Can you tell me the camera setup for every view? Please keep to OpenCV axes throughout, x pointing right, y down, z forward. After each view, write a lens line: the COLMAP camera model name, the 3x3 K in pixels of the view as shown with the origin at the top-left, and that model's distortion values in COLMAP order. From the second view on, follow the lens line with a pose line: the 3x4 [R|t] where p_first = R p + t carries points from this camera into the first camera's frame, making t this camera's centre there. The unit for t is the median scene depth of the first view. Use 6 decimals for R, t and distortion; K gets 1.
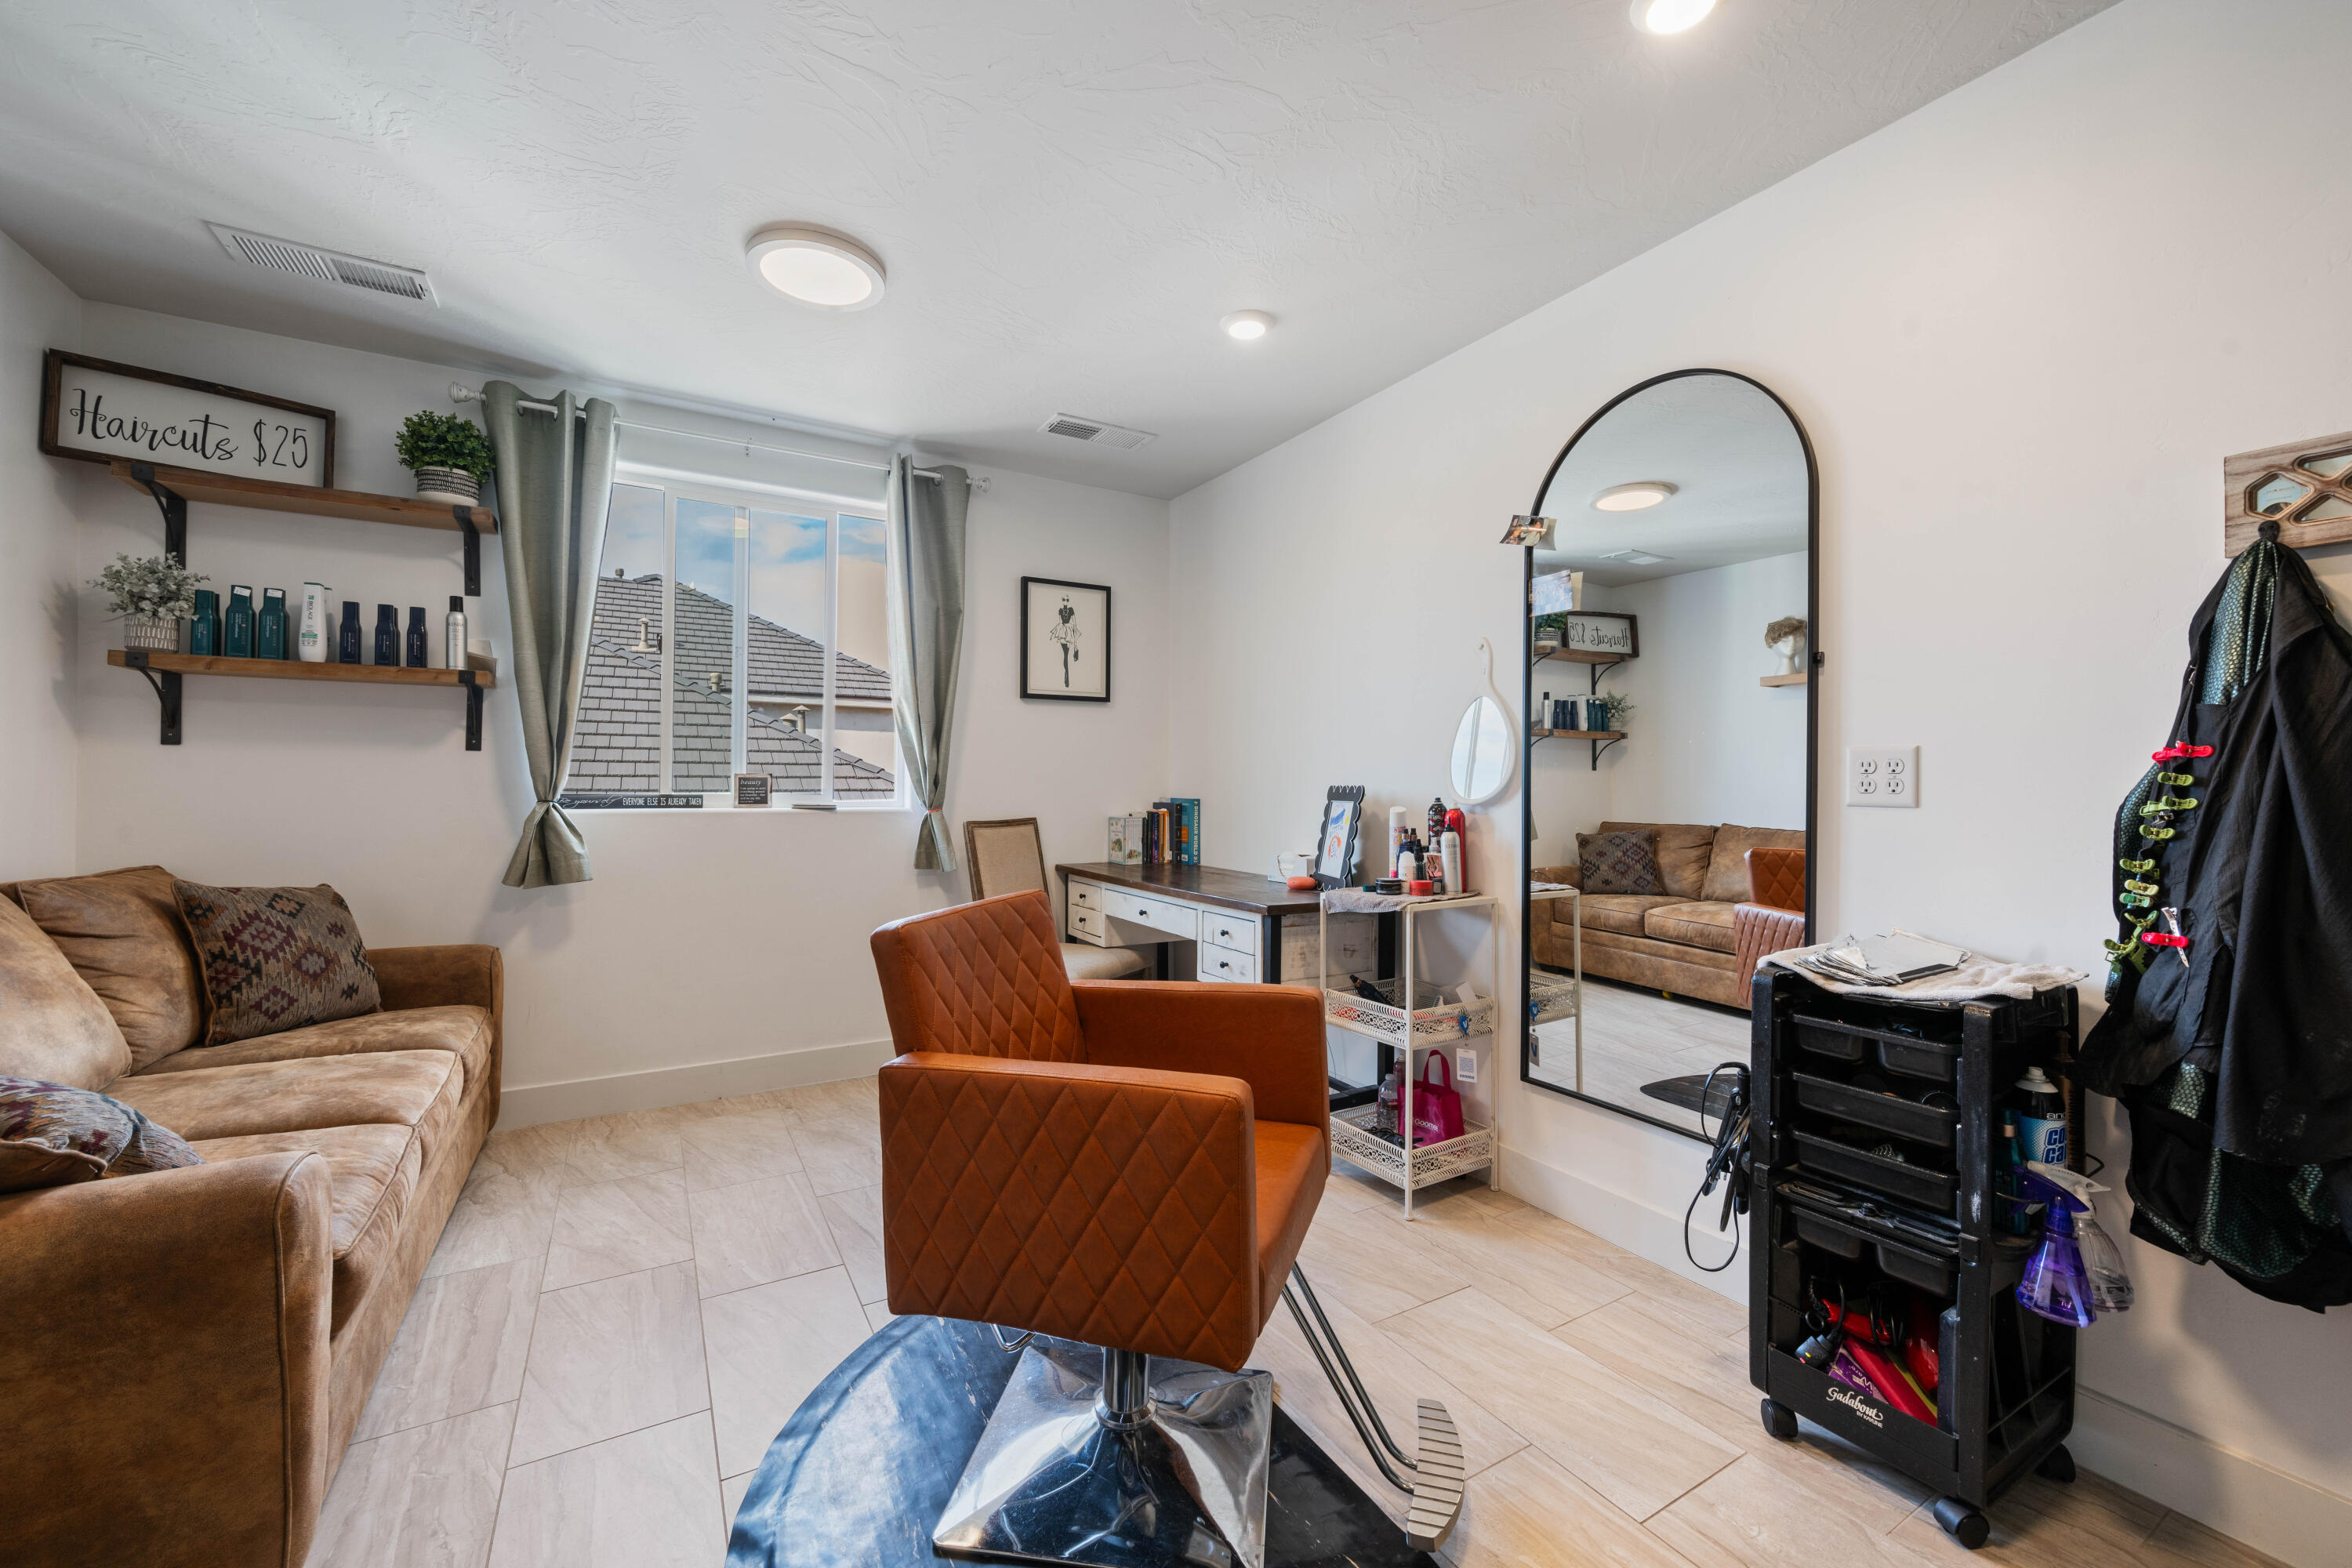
lens RADIAL K [[921.6, 0, 1197.8], [0, 921.6, 779.5], [0, 0, 1]] dist [0.000298, 0.000264]
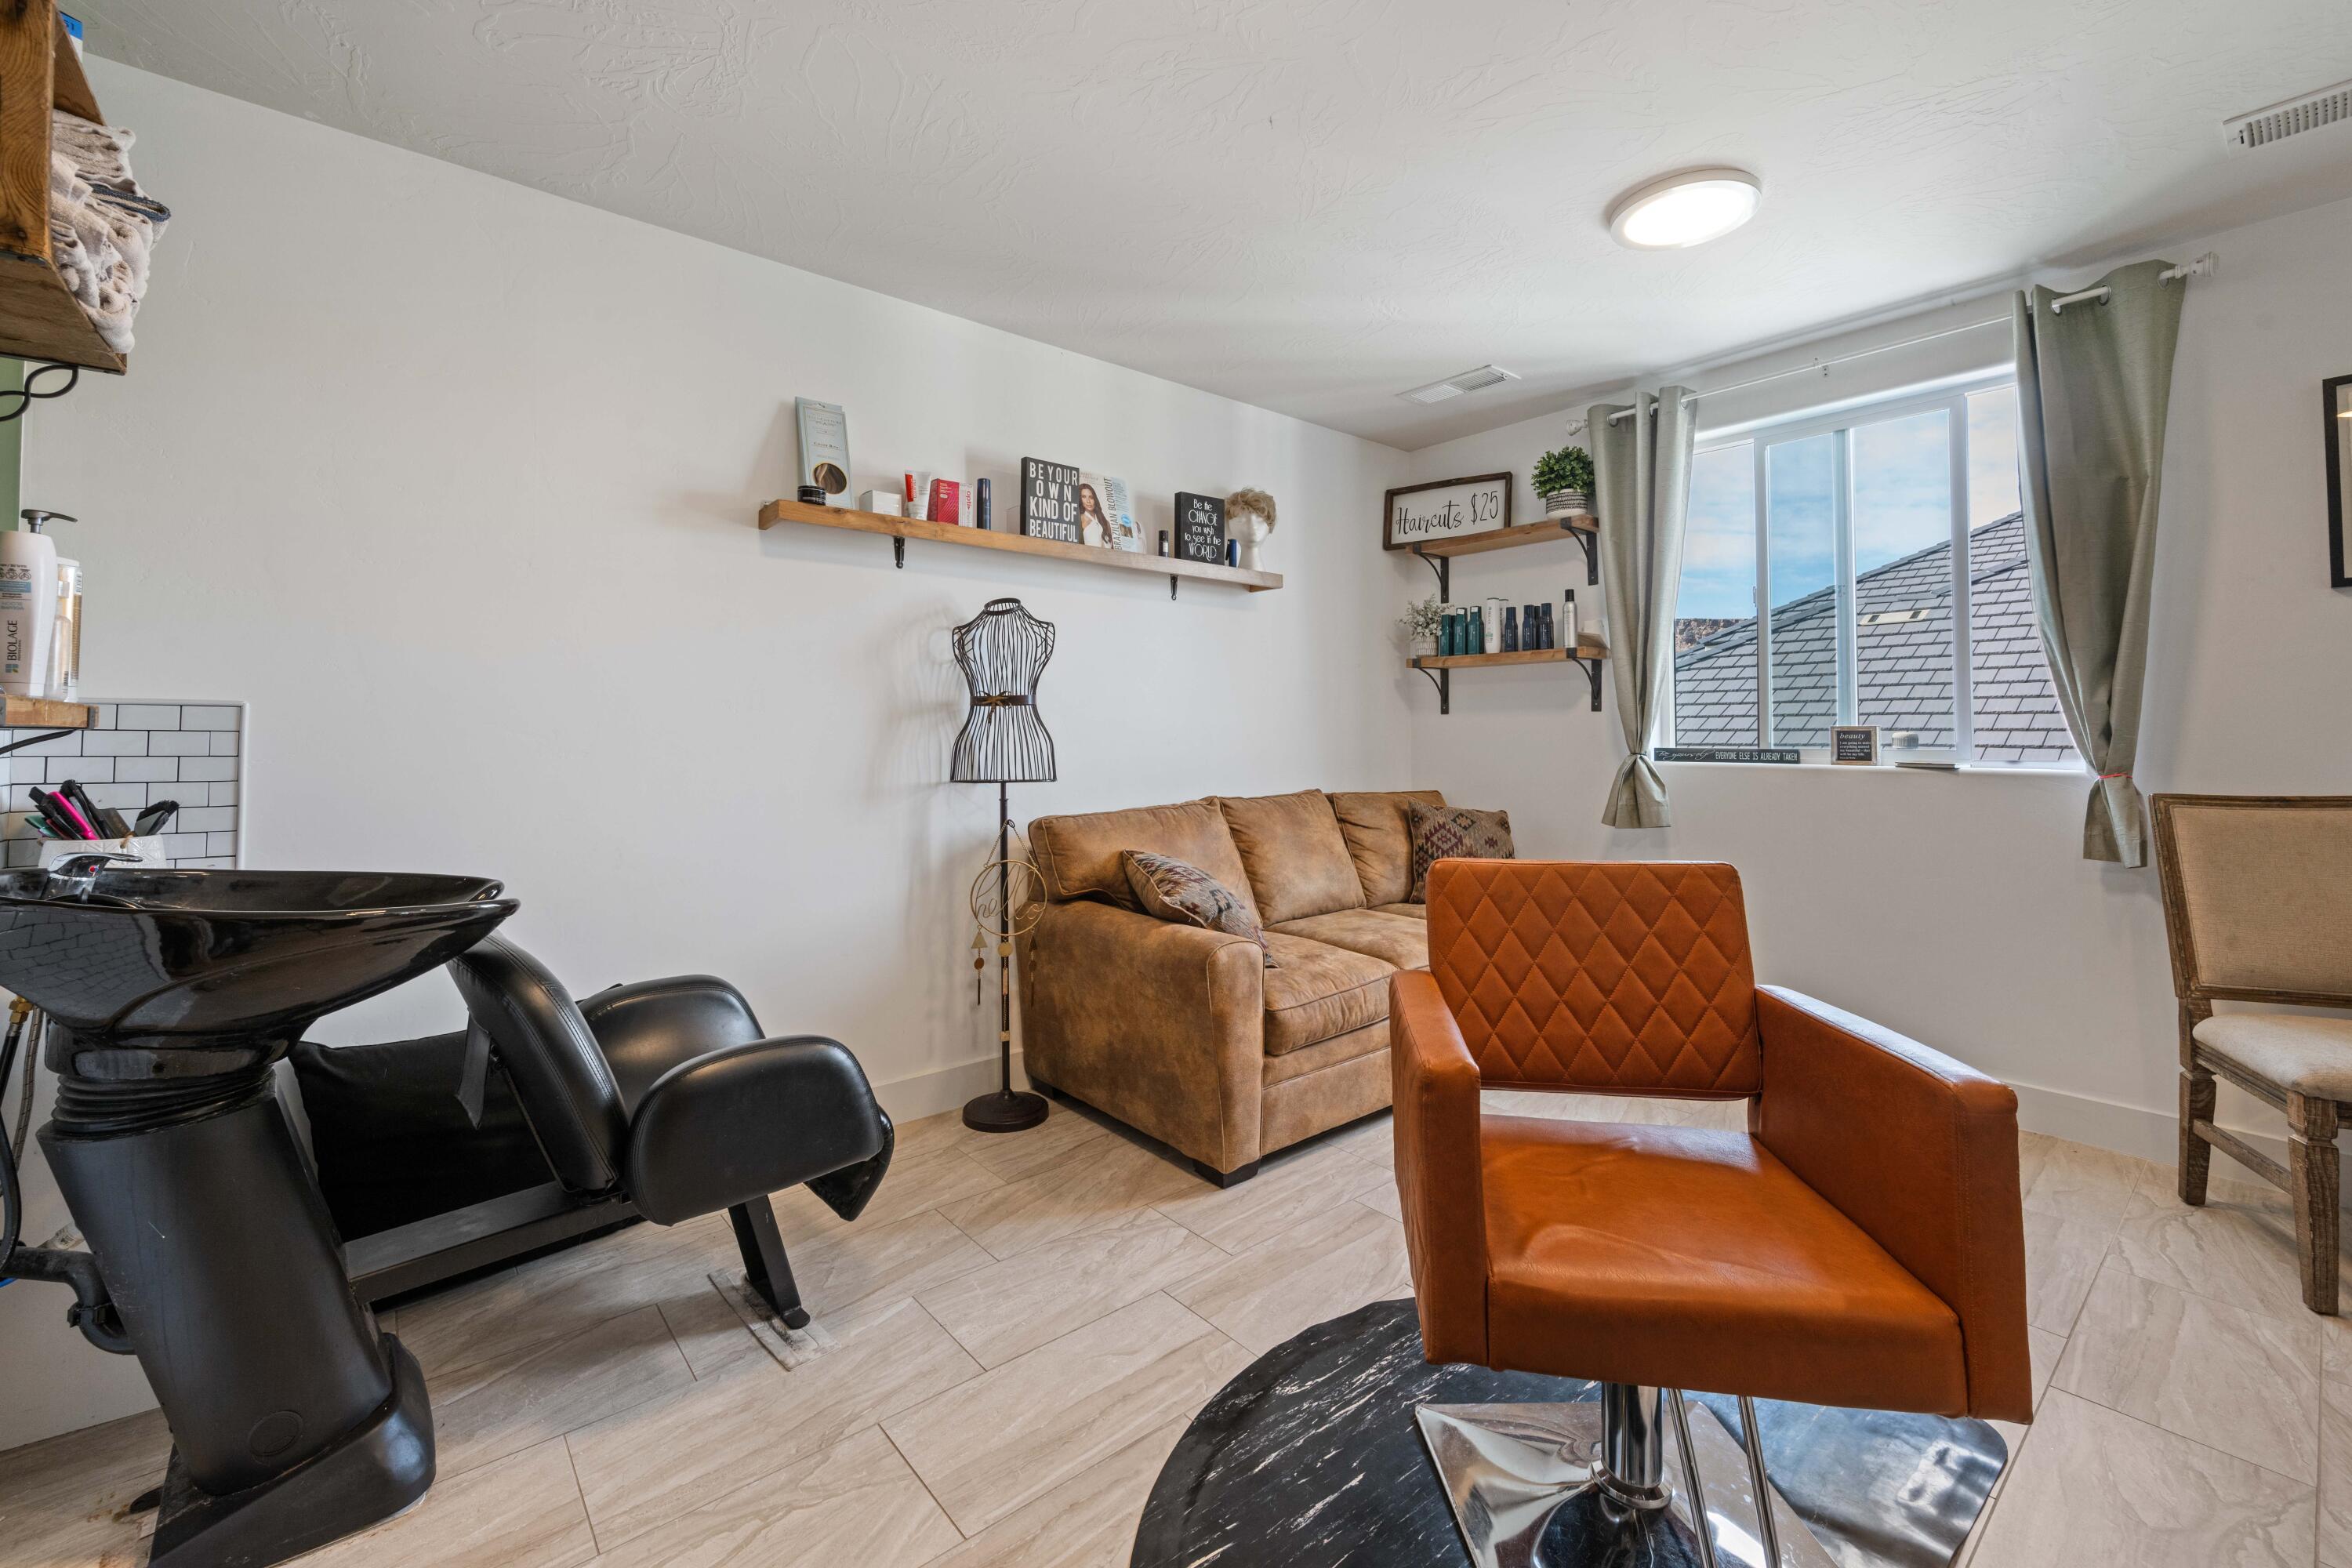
lens RADIAL K [[921.6, 0, 1137.0], [0, 921.6, 715.6], [0, 0, 1]] dist [0.000298, 0.000264]
pose [[0.164286, -0.023762, -0.986126, 0.331016], [0.010852, 0.999693, -0.022281, -0.004648], [0.986353, -0.007041, 0.164494, 0.206291]]
